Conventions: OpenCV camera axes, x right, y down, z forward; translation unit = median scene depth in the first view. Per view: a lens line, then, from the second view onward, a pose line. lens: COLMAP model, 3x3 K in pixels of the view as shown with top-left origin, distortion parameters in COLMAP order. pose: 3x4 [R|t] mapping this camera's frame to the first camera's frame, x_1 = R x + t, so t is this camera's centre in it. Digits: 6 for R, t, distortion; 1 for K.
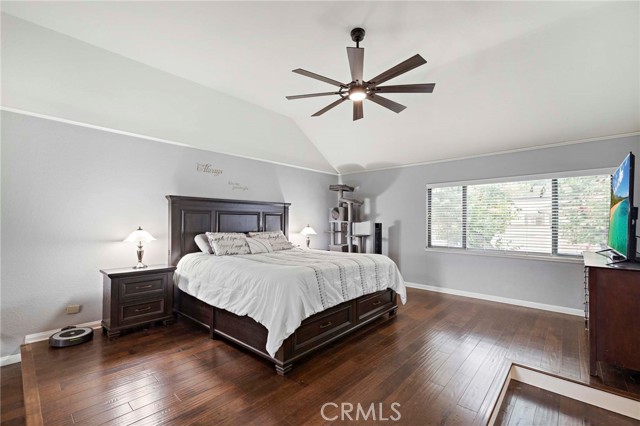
lens RADIAL K [[273.0, 0, 321.8], [0, 273.0, 217.2], [0, 0, 1]] dist [-0.003225, -0.000742]
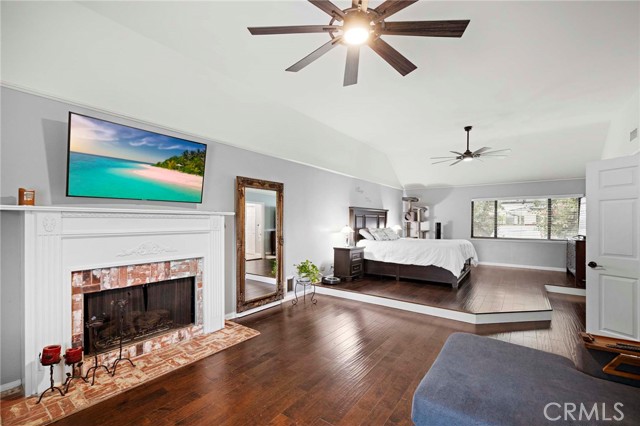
lens RADIAL K [[273.0, 0, 318.4], [0, 273.0, 215.9], [0, 0, 1]] dist [-0.003225, -0.000742]
pose [[0.995313, 0.001874, 0.096689, -0.659143], [-0.001062, 0.999964, -0.008456, -0.002869], [-0.096701, 0.008314, 0.995279, -0.507704]]
